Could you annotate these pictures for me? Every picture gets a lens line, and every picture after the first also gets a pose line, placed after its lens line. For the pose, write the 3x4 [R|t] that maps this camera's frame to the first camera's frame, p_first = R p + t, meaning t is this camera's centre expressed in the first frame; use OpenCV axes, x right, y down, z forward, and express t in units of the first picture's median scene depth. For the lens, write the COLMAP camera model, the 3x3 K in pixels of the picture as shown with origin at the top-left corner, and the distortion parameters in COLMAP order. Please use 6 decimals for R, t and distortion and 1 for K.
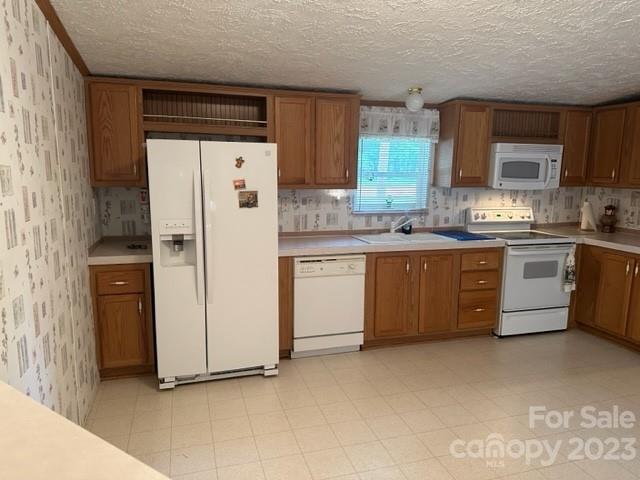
lens RADIAL K [[437.5, 0, 320.0], [0, 437.5, 240.0], [0, 0, 1]] dist [0.062066, -0.079550]
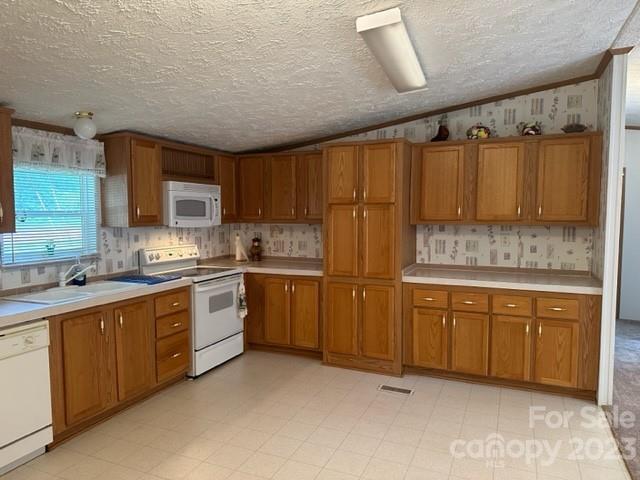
lens RADIAL K [[437.5, 0, 320.0], [0, 437.5, 240.0], [0, 0, 1]] dist [0.062066, -0.079550]
pose [[0.655271, -0.061159, 0.752914, -0.123742], [0.131958, 0.990659, -0.034374, -0.011165], [-0.743779, 0.121877, 0.657220, 0.119542]]
